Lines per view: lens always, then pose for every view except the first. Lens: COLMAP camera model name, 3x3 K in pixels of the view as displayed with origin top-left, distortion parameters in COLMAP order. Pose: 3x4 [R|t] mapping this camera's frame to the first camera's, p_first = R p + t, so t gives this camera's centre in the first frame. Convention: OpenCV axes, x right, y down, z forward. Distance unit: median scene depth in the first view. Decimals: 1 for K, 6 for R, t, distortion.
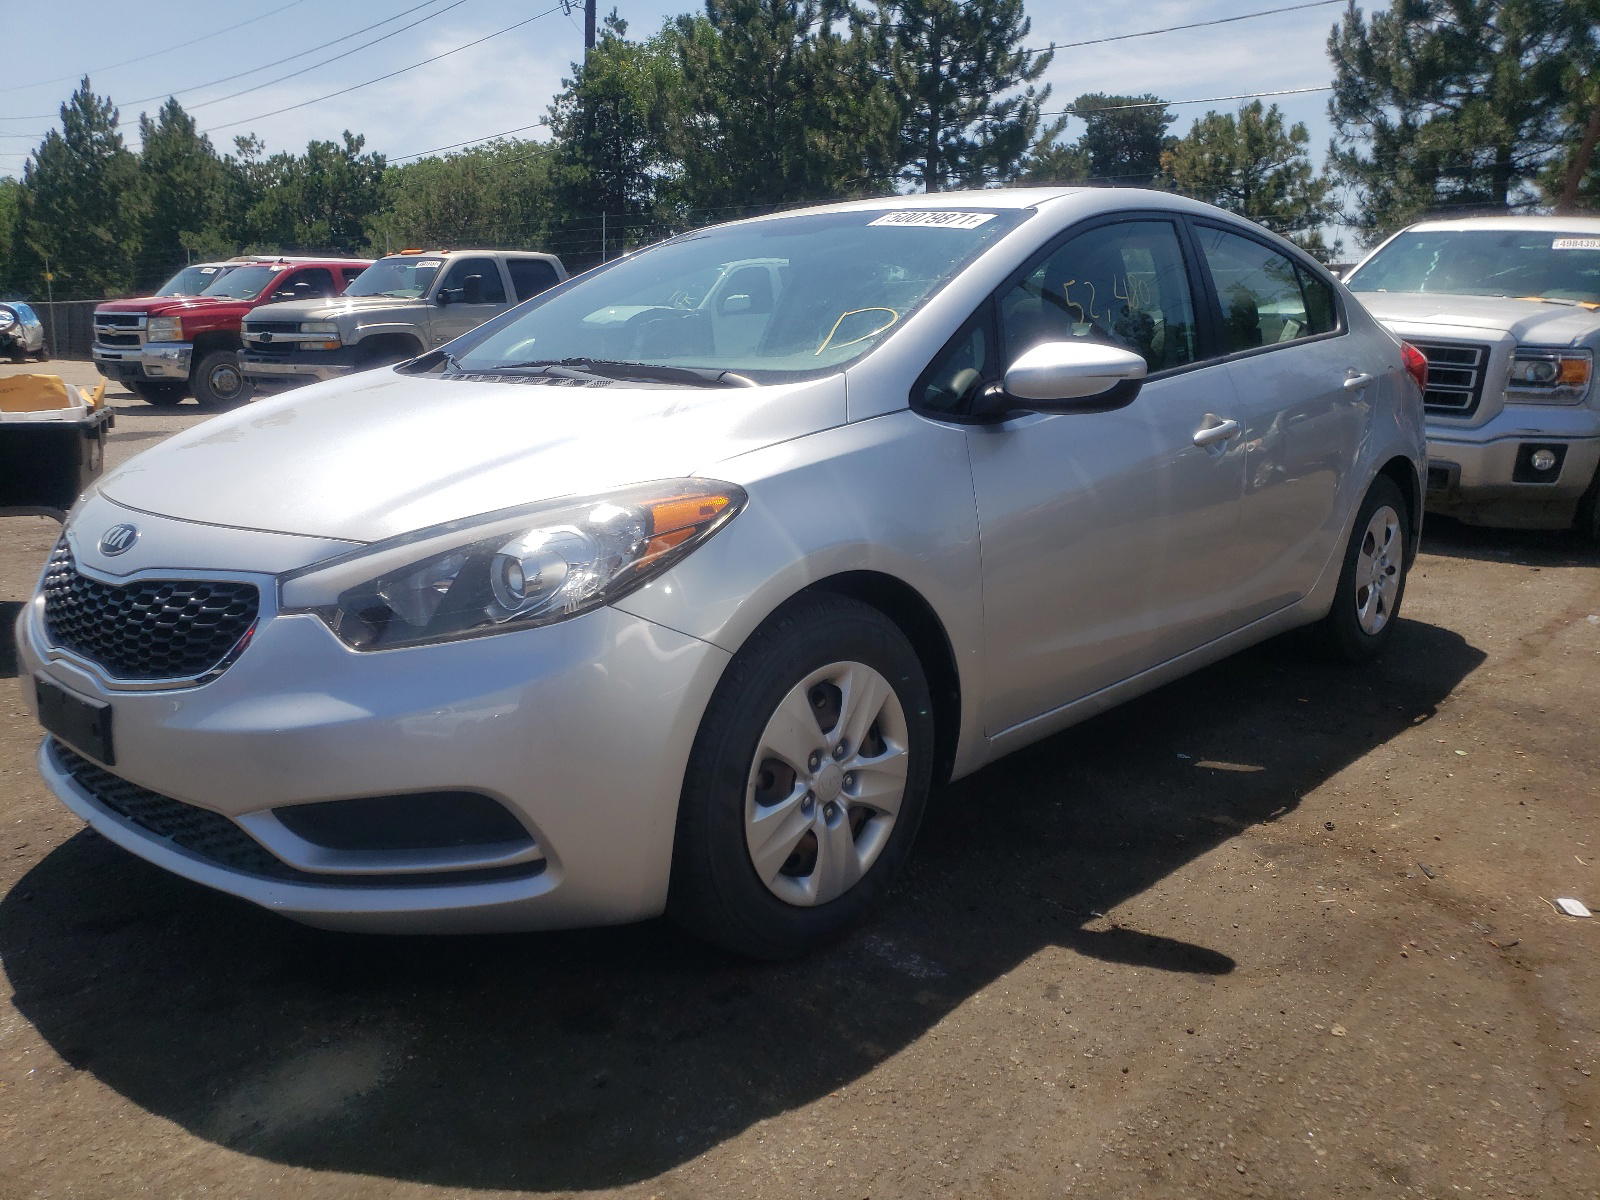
lens RADIAL K [[1216.2, 0, 802.2], [0, 1216.2, 600.4], [0, 0, 1]] dist [0.029023, -0.007370]
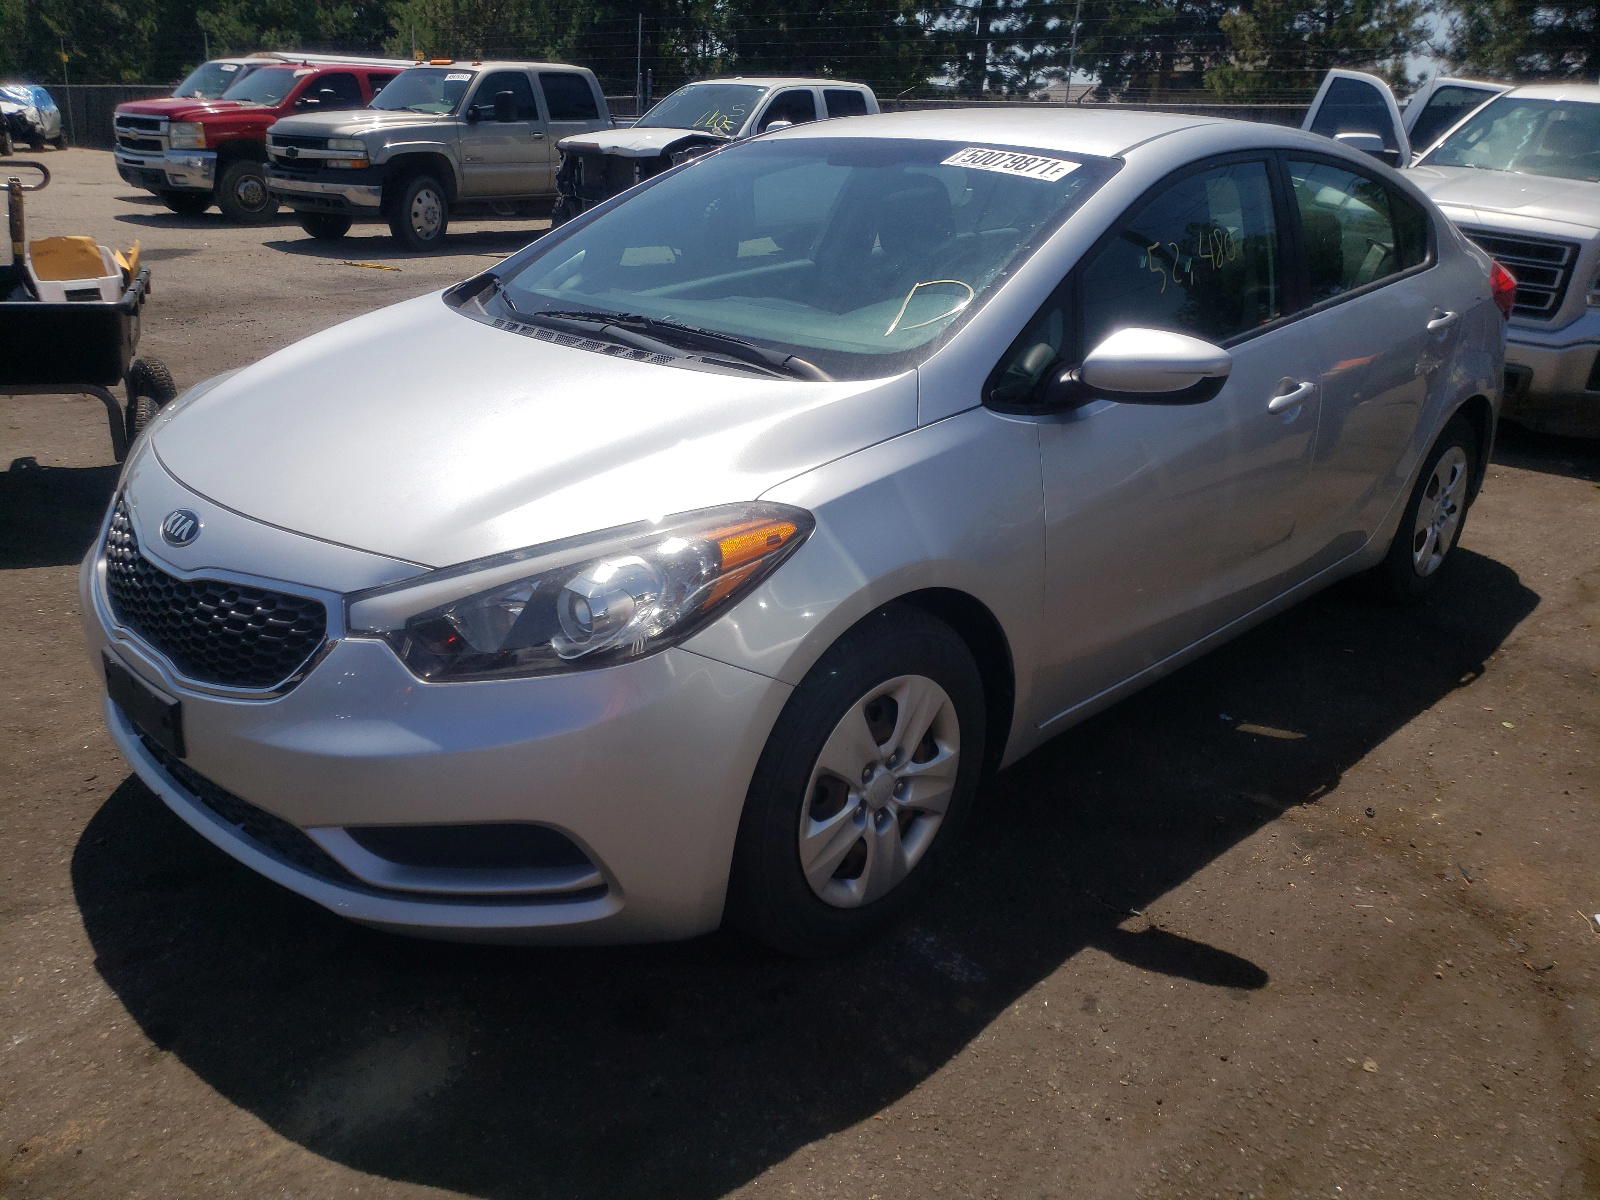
lens RADIAL K [[1214.3, 0, 795.8], [0, 1214.3, 600.6], [0, 0, 1]] dist [0.037262, -0.013419]
pose [[0.998818, 0.043304, -0.022094, -0.033297], [-0.039793, 0.989330, 0.140151, -0.144641], [0.027927, -0.139106, 0.989884, 0.020780]]
